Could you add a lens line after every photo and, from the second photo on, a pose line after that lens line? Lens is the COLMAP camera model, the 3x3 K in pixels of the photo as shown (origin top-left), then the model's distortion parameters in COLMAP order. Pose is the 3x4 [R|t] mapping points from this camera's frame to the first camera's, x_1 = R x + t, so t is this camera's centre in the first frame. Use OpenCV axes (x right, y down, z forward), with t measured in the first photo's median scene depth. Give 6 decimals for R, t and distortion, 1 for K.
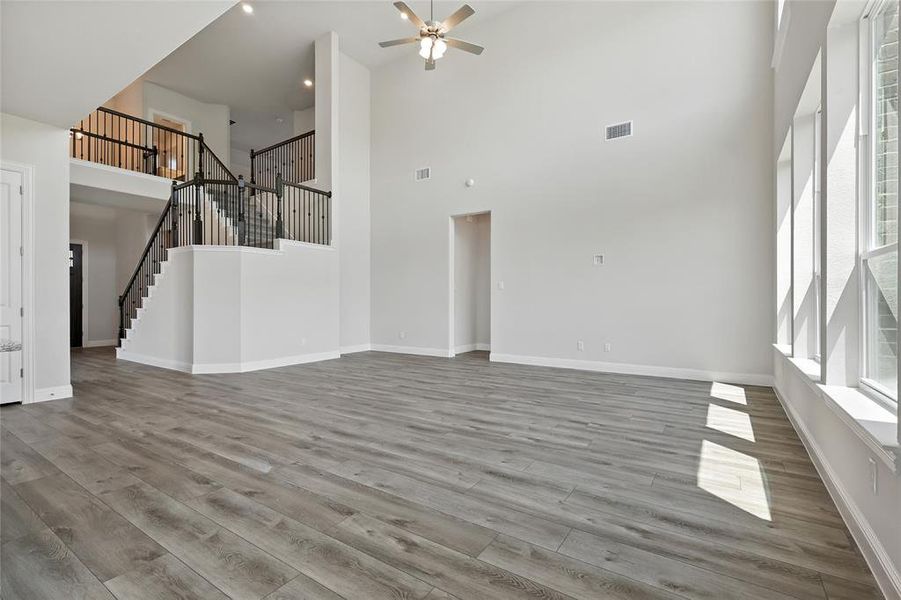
lens RADIAL K [[410.0, 0, 452.4], [0, 410.0, 297.7], [0, 0, 1]] dist [0.009213, -0.000885]
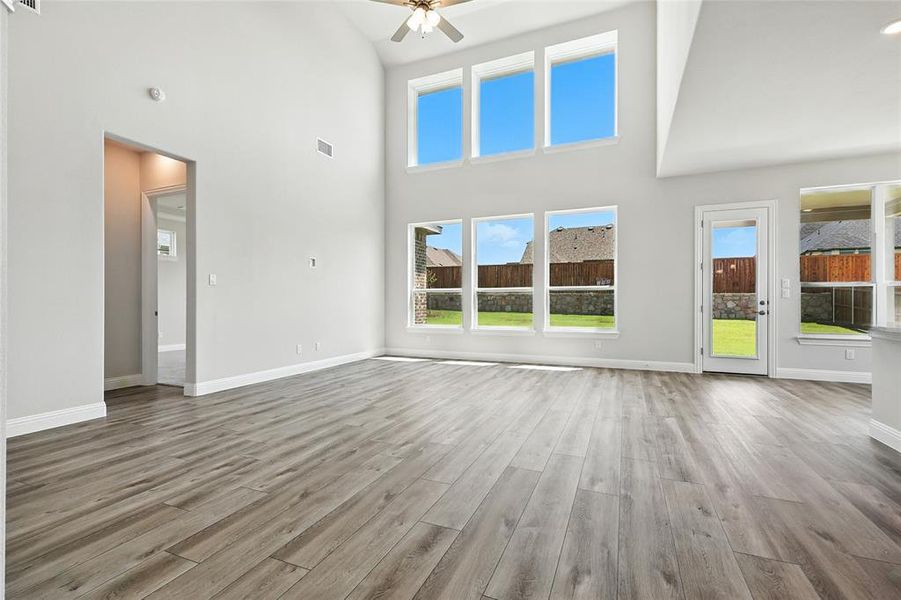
lens RADIAL K [[406.0, 0, 450.5], [0, 406.0, 300.0], [0, 0, 1]] dist [0.000291, 0.000237]
pose [[-0.186634, 0.008106, 0.982396, -1.272028], [-0.006085, 0.999937, -0.009406, 0.013744], [-0.982411, -0.007733, -0.186573, 1.508739]]
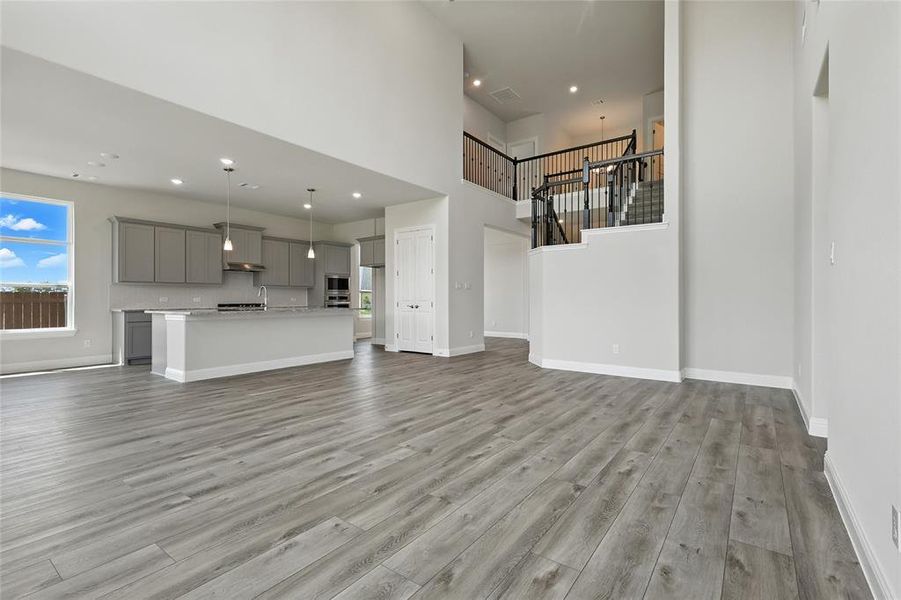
lens RADIAL K [[410.0, 0, 452.4], [0, 410.0, 297.7], [0, 0, 1]] dist [0.009213, -0.000885]
pose [[-0.041142, 0.001084, -0.999153, 0.953767], [0.008200, 0.999966, 0.000748, 0.004937], [0.999120, -0.008163, -0.041150, 1.444756]]
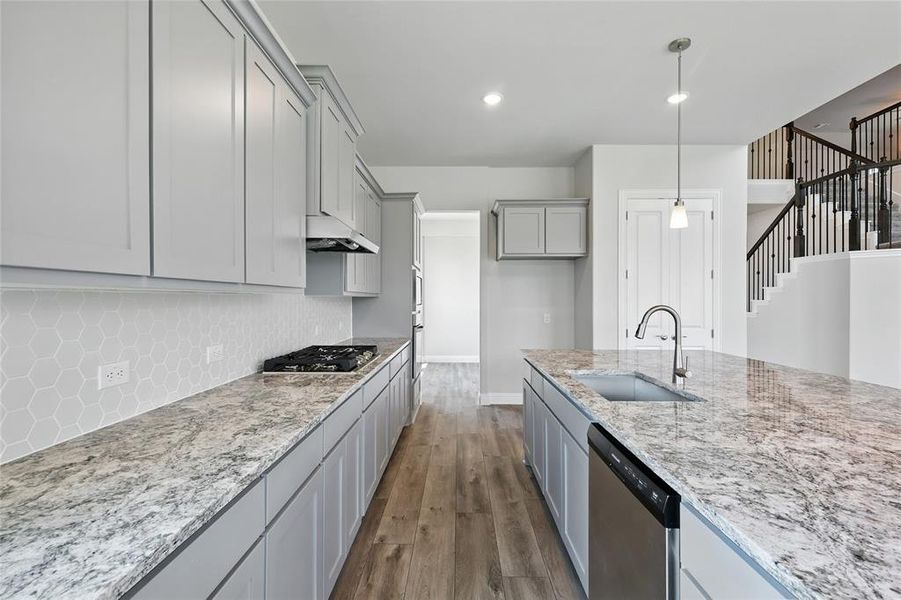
lens RADIAL K [[410.0, 0, 452.4], [0, 410.0, 297.7], [0, 0, 1]] dist [0.009213, -0.000885]
pose [[0.545261, 0.001655, -0.838265, -0.665462], [0.000084, 0.999998, 0.002030, -0.070787], [0.838266, -0.001177, 0.545260, -0.122803]]
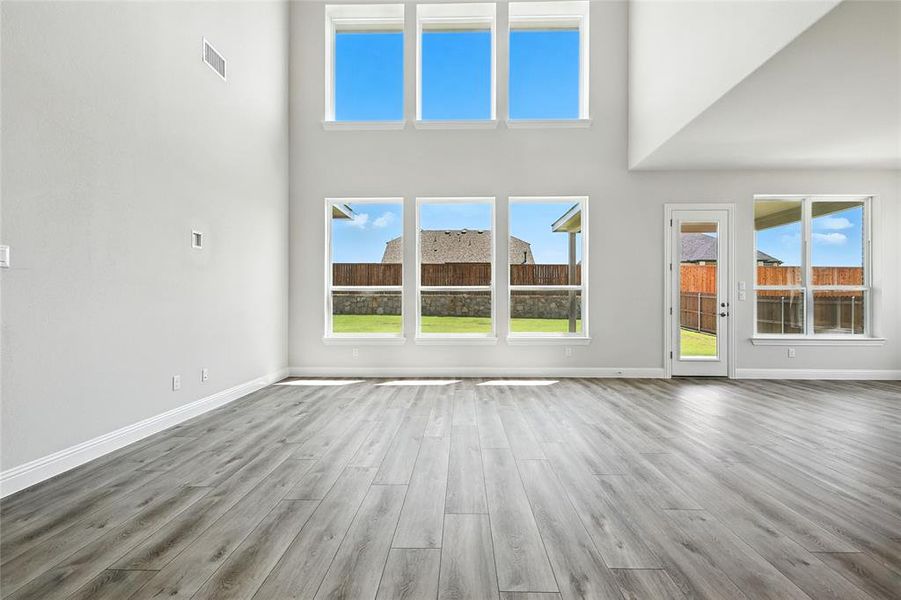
lens RADIAL K [[409.6, 0, 451.9], [0, 409.6, 303.0], [0, 0, 1]] dist [0.001120, 0.000389]
pose [[-0.539609, 0.004452, 0.841904, -0.693310], [-0.004907, 0.999952, -0.008433, 0.014366], [-0.841901, -0.008681, -0.539562, 1.796538]]
